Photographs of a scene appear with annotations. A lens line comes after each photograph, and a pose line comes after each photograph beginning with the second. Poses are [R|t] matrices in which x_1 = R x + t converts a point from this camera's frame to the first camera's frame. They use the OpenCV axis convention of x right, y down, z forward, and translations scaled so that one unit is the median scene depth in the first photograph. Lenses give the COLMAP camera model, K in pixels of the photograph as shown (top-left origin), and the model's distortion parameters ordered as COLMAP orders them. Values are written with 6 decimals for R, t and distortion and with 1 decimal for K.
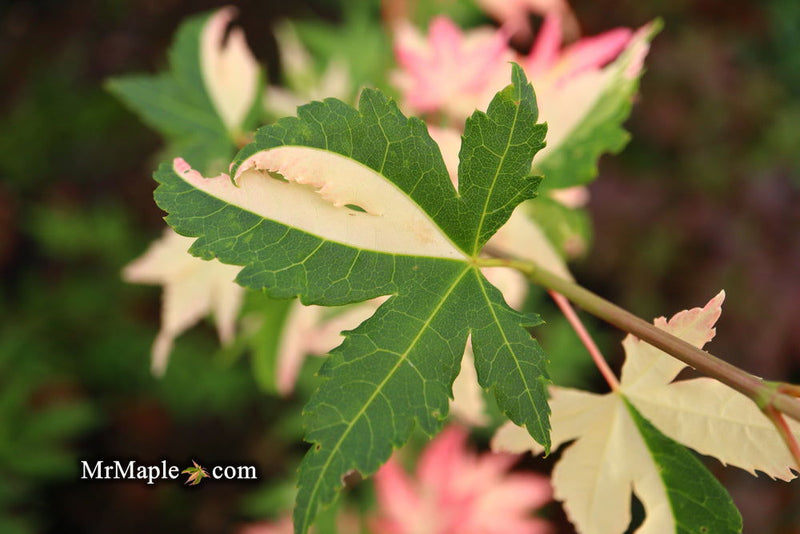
lens RADIAL K [[937.2, 0, 400.0], [0, 937.2, 267.0], [0, 0, 1]] dist [0.011604, 0.010909]
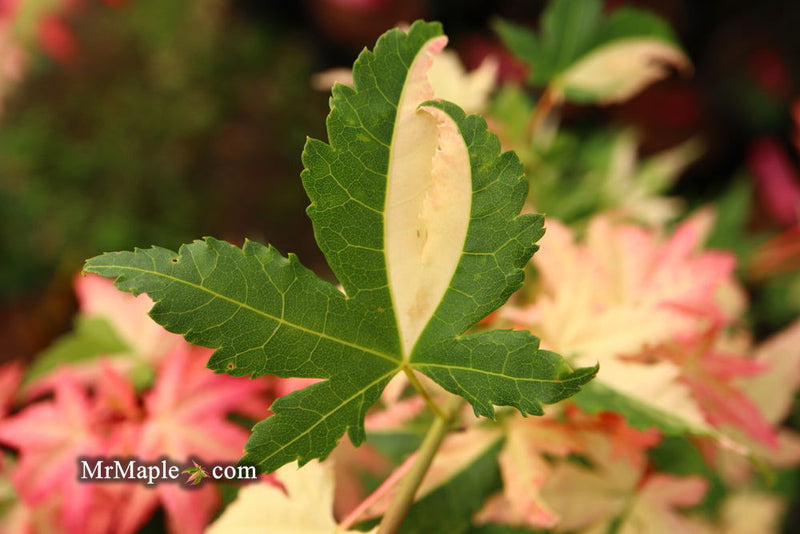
lens RADIAL K [[937.2, 0, 400.0], [0, 937.2, 267.0], [0, 0, 1]] dist [0.011604, 0.010909]
pose [[0.233080, 0.971943, -0.031618, 0.008818], [-0.940111, 0.233524, 0.248310, -0.276833], [0.248727, -0.028151, 0.968165, 0.059821]]
